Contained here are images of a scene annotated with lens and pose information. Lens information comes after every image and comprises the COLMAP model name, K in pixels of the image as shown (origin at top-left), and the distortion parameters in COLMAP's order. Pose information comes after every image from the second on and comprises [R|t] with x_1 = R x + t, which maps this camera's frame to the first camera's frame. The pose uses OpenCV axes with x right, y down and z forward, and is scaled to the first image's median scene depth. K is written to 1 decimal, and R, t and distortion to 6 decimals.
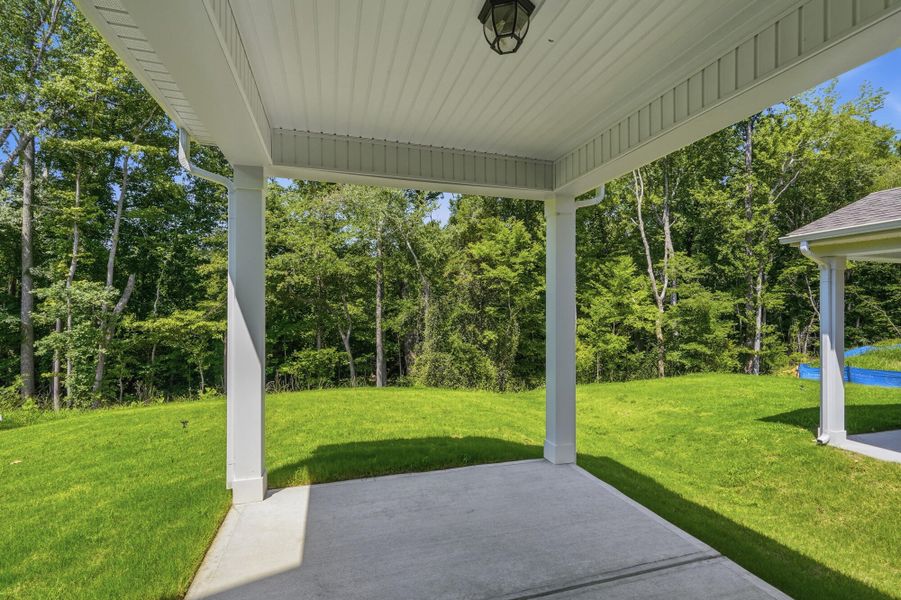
lens RADIAL K [[410.3, 0, 452.5], [0, 410.3, 305.4], [0, 0, 1]] dist [0.000798, 0.000519]
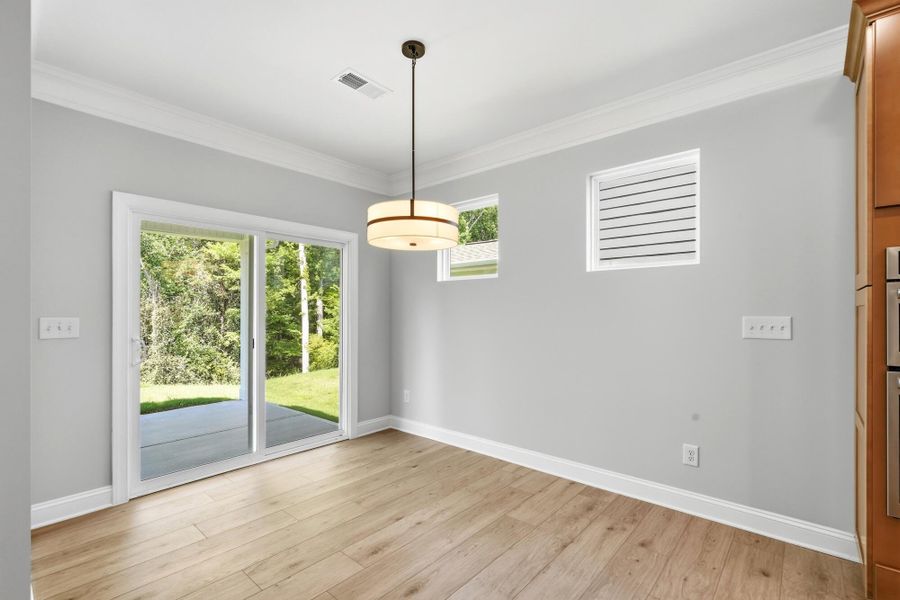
lens RADIAL K [[409.9, 0, 455.6], [0, 409.9, 308.4], [0, 0, 1]] dist [0.000798, 0.000519]
pose [[0.838717, -0.000875, 0.544567, 0.004126], [-0.001864, 0.999988, 0.004478, -0.001408], [-0.544564, -0.004771, 0.838706, -0.142297]]
